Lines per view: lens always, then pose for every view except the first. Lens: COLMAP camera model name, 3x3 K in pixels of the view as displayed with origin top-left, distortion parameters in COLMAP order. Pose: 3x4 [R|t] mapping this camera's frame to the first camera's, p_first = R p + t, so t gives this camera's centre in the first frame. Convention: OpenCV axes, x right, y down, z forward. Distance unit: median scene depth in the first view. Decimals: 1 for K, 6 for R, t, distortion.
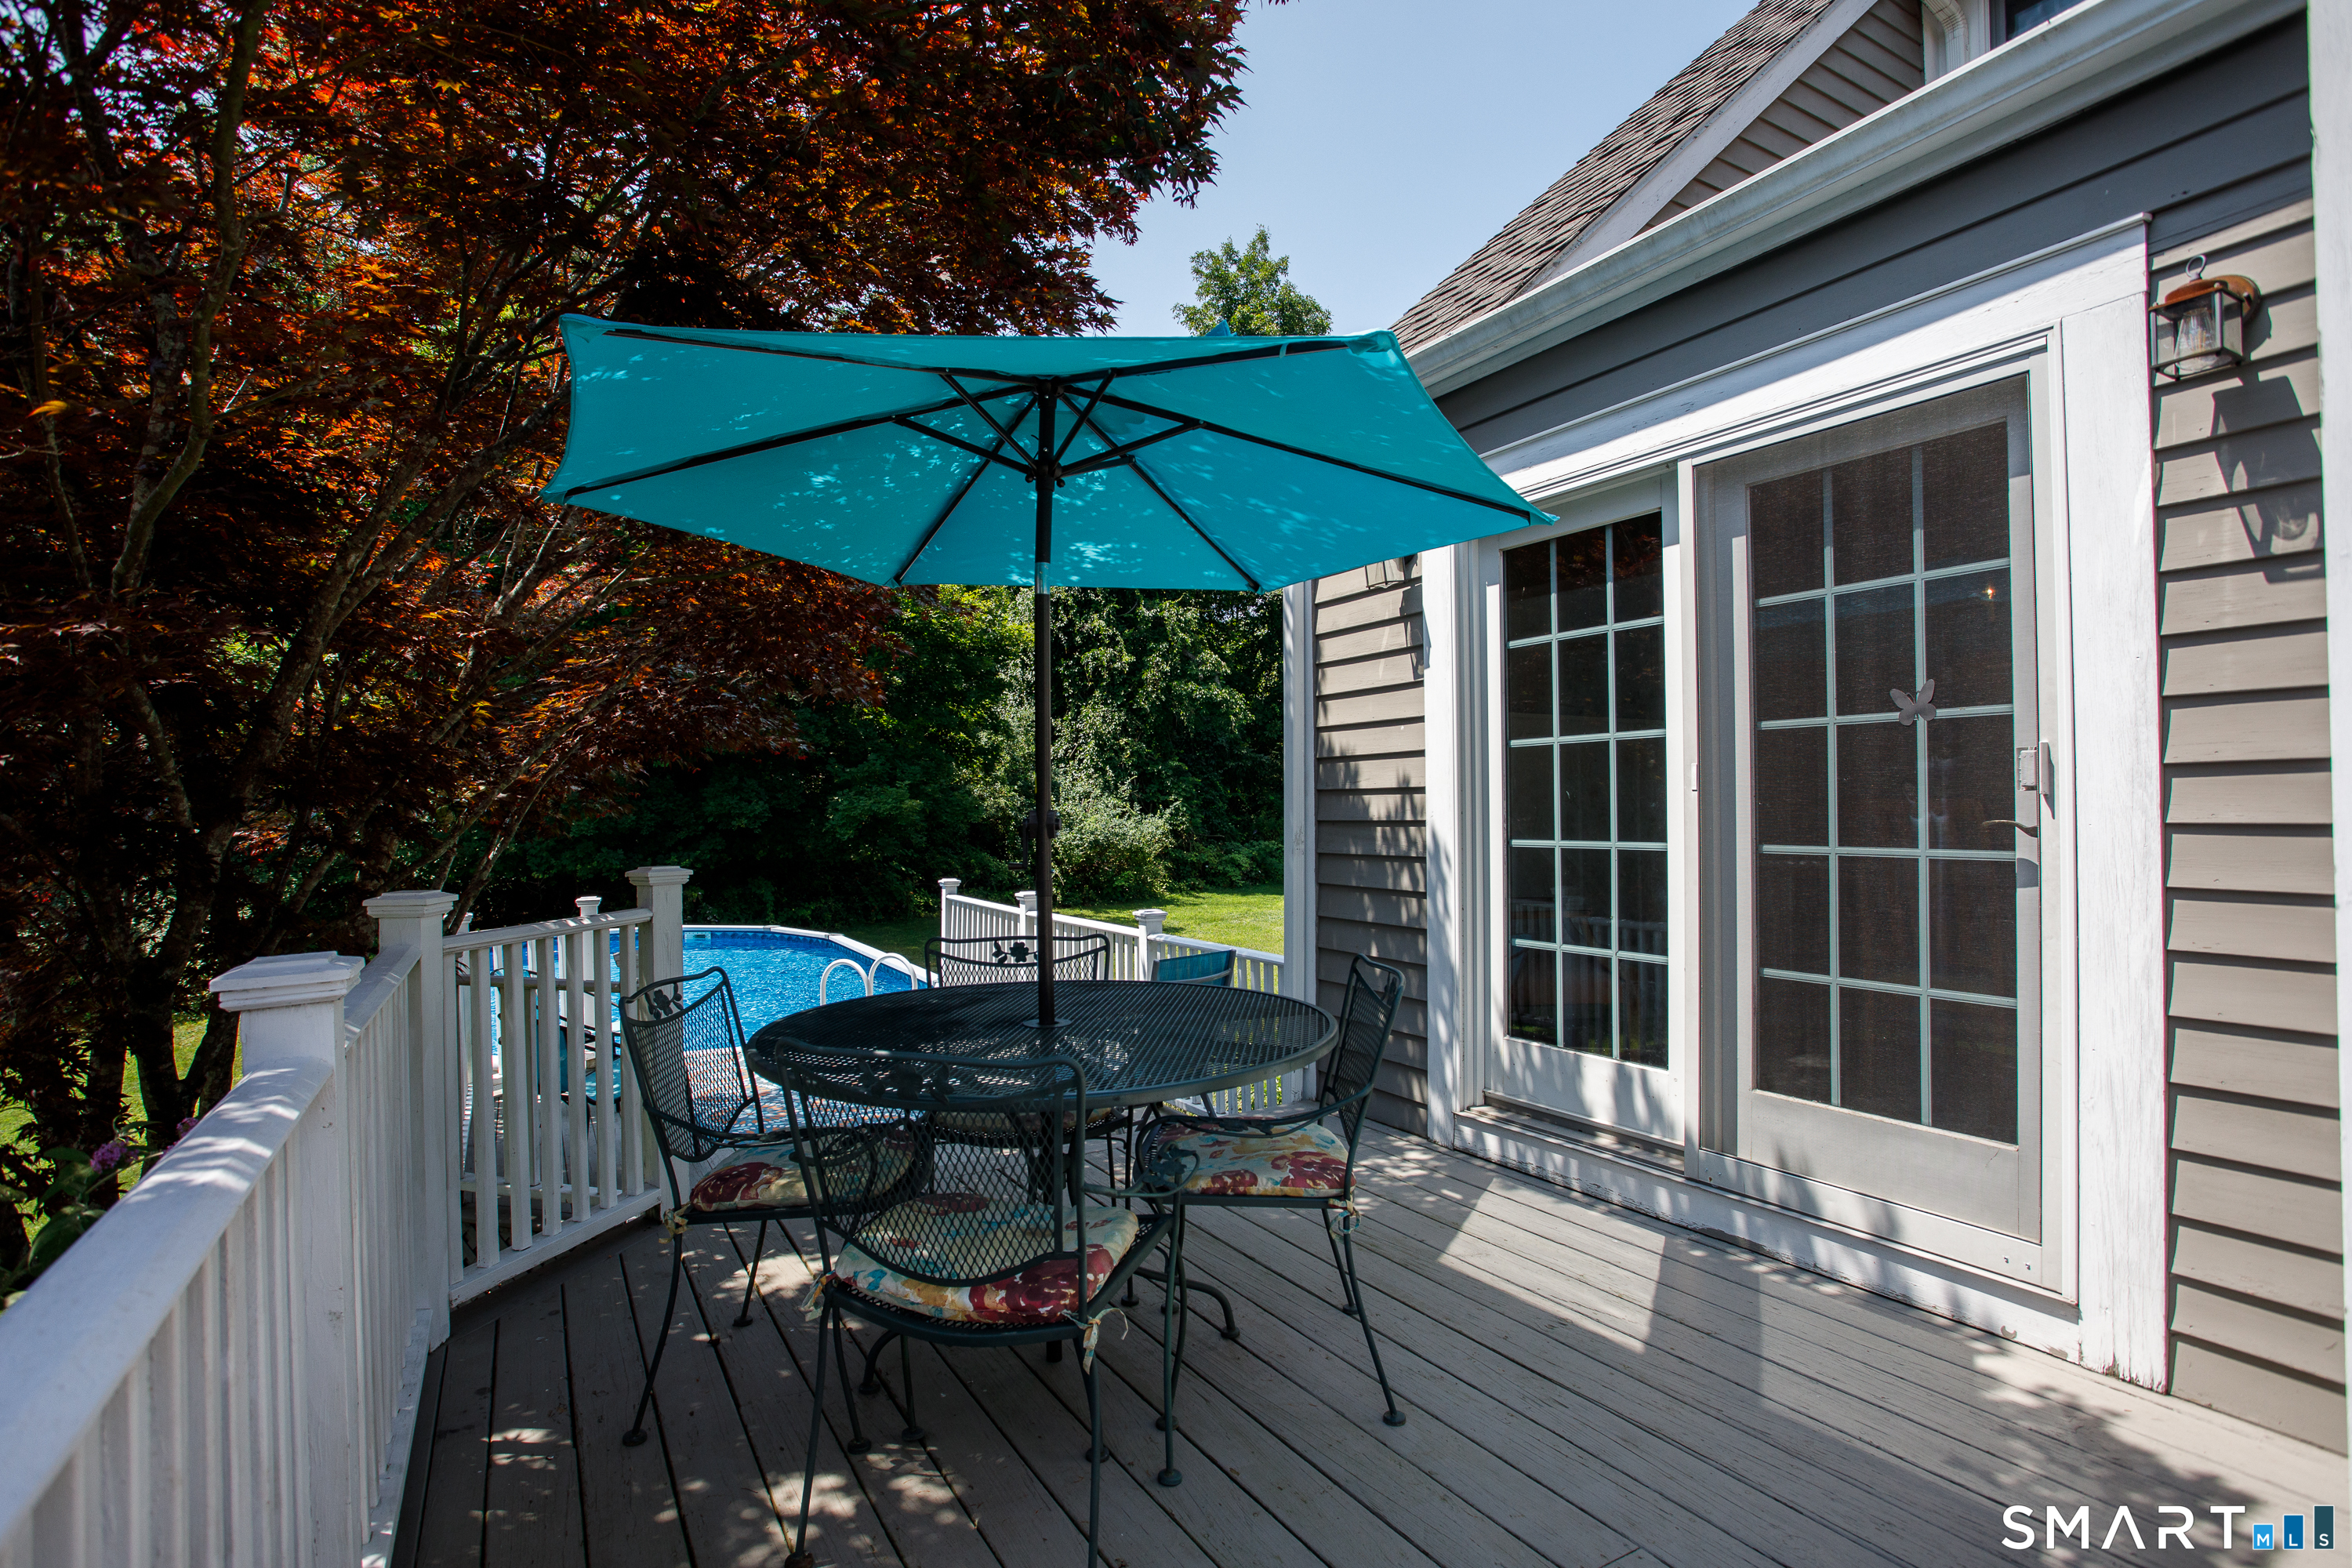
lens RADIAL K [[1209.3, 0, 1175.1], [0, 1209.3, 799.3], [0, 0, 1]] dist [-0.005235, 0.003304]
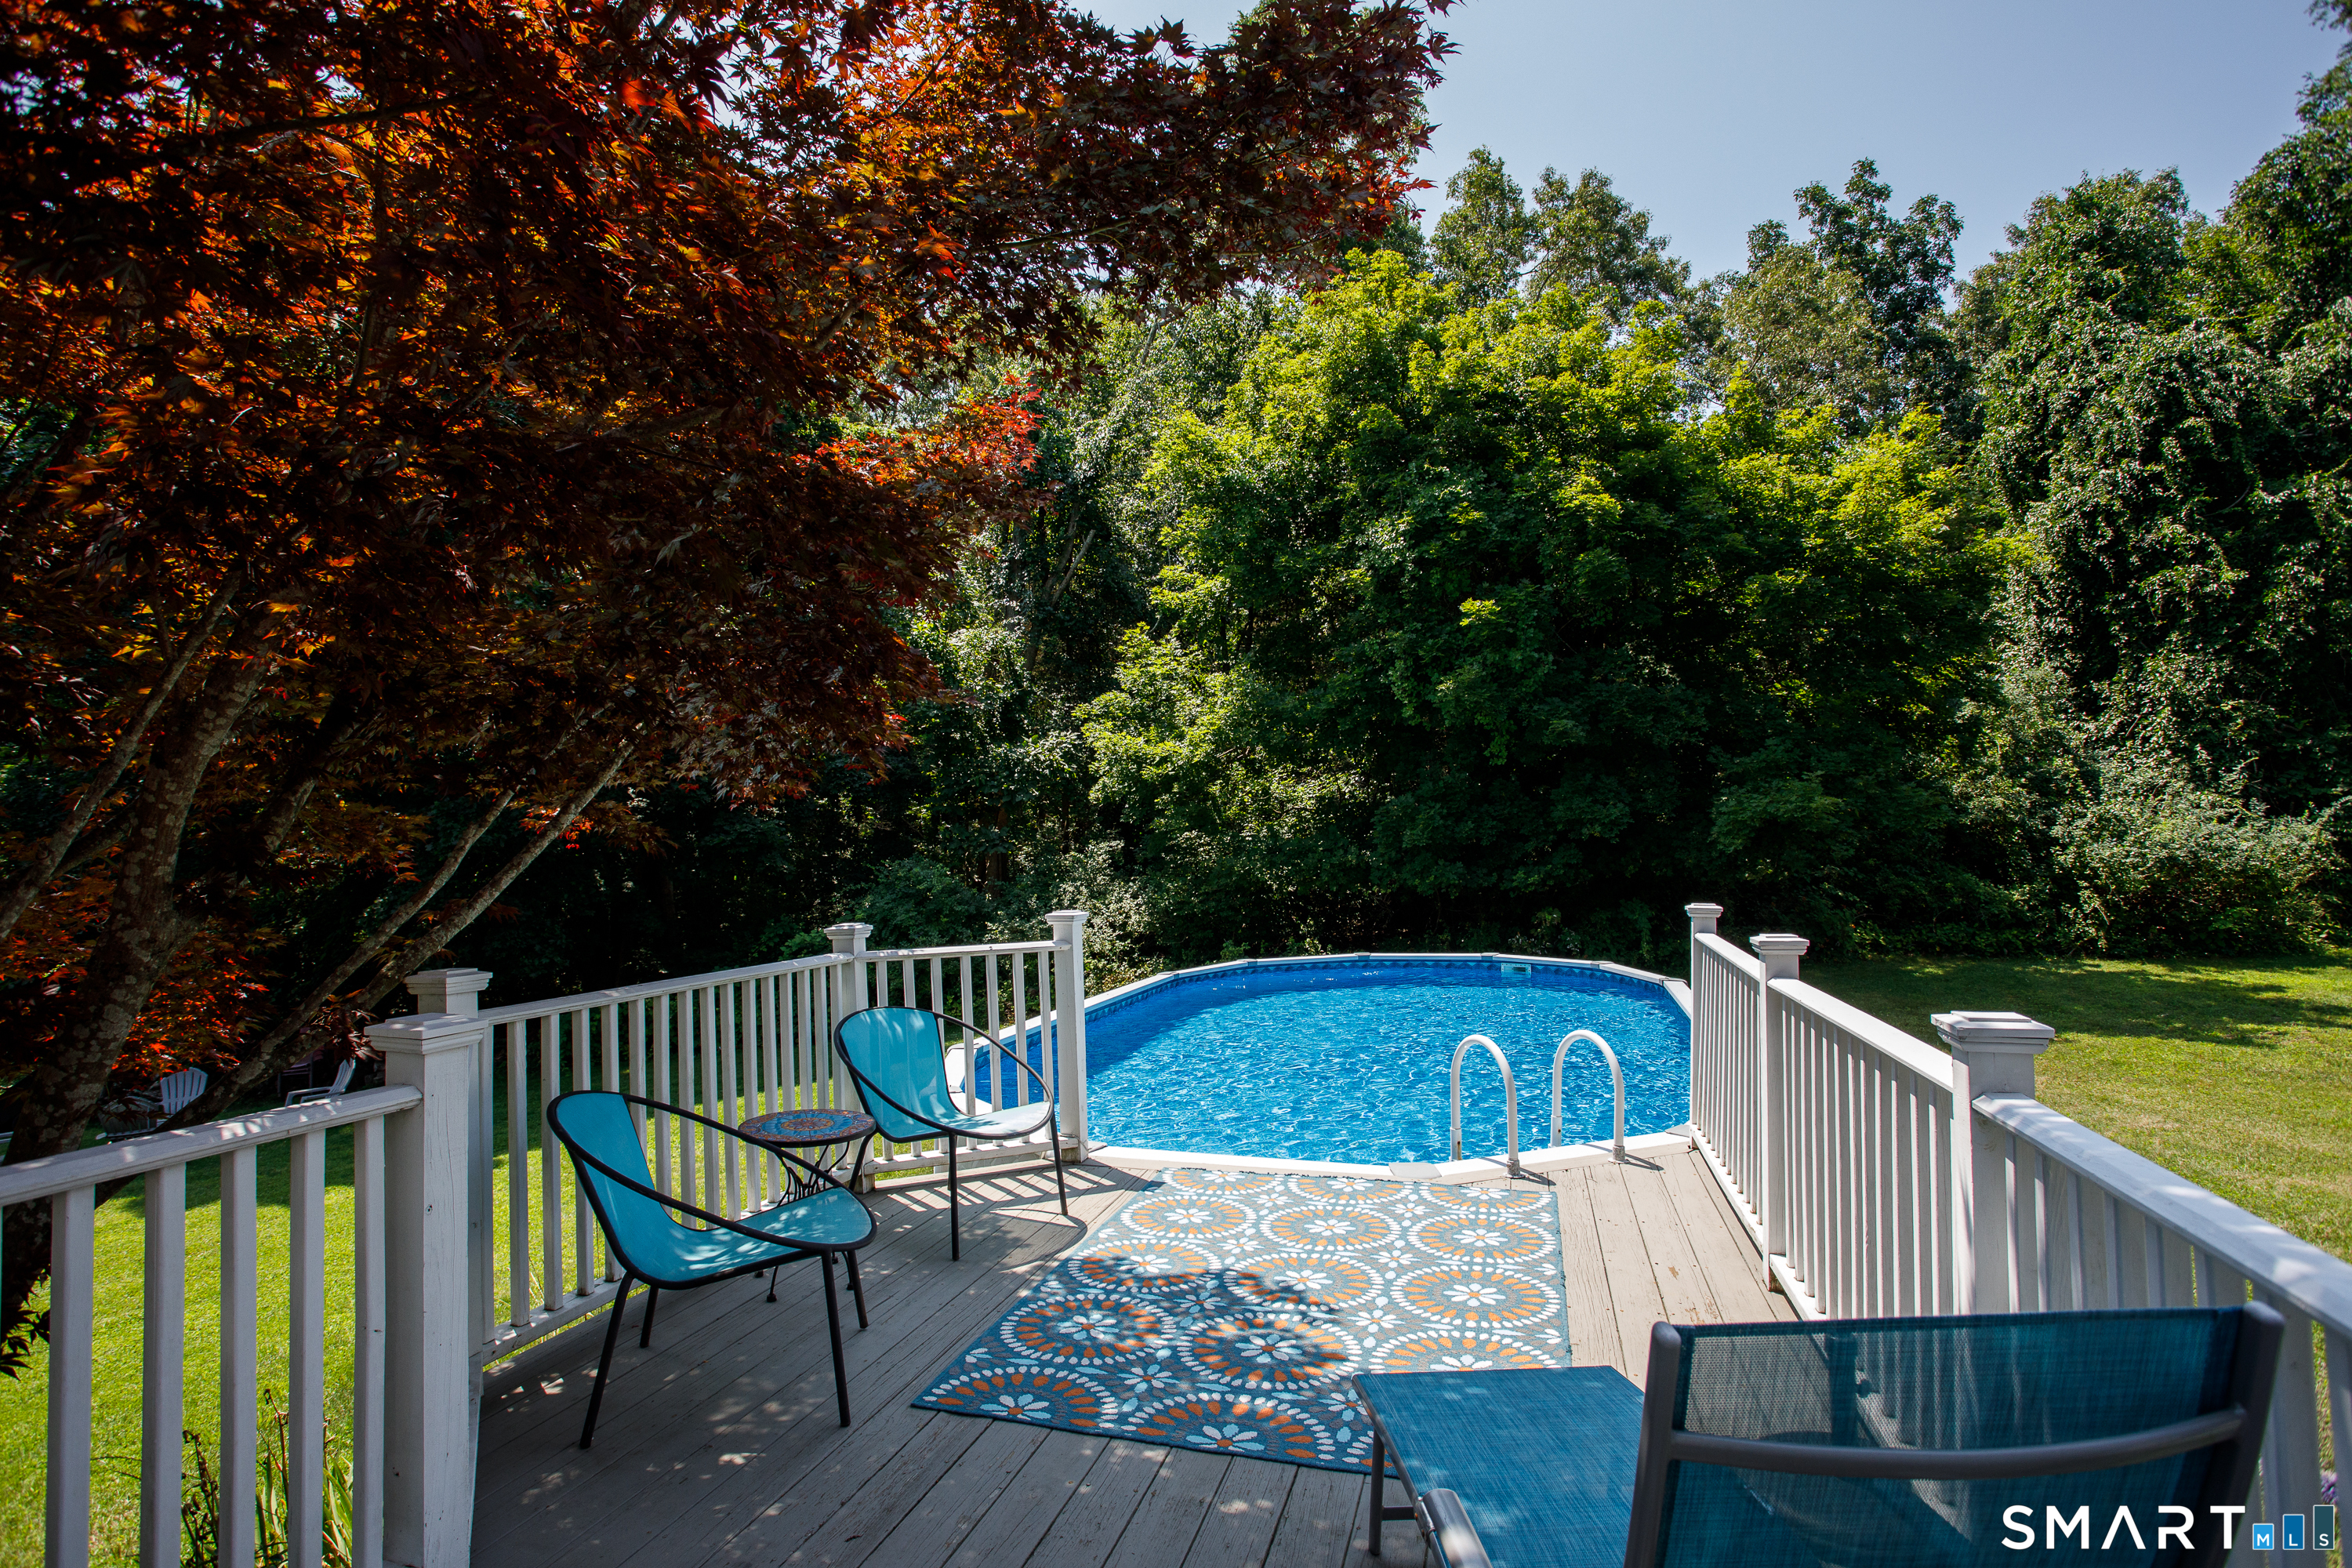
lens RADIAL K [[1209.3, 0, 1190.8], [0, 1209.3, 792.8], [0, 0, 1]] dist [-0.005235, 0.003304]
pose [[0.711766, -0.031366, -0.701716, 0.013897], [0.014690, 0.999449, -0.029774, 0.010171], [0.702263, 0.010884, 0.711834, 0.163610]]
